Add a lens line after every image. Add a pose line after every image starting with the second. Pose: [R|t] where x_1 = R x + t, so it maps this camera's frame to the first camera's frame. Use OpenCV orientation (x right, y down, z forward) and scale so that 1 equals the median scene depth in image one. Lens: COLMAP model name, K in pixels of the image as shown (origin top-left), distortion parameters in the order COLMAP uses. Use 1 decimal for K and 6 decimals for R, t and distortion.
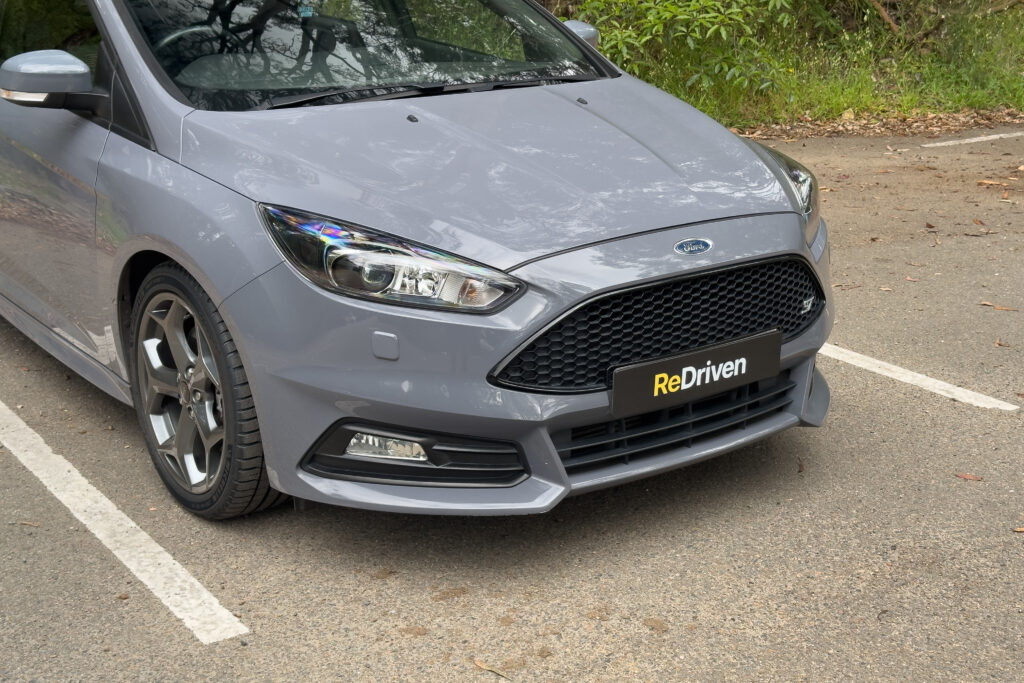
lens RADIAL K [[1408.0, 0, 475.3], [0, 1408.0, 344.0], [0, 0, 1]] dist [0.127593, 0.000000]
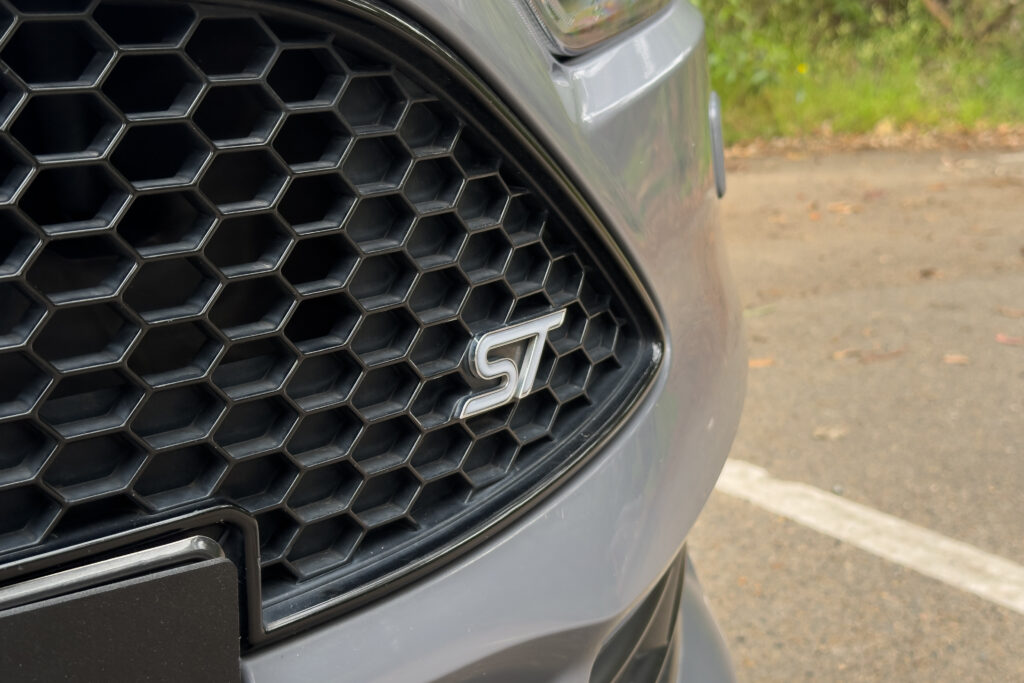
lens RADIAL K [[1408.0, 0, 513.1], [0, 1408.0, 338.8], [0, 0, 1]] dist [0.127593, 0.000000]
pose [[0.999875, -0.010210, -0.012081, 0.249460], [0.009270, 0.997104, -0.075478, -0.019114], [0.012817, 0.075356, 0.997074, 0.888239]]
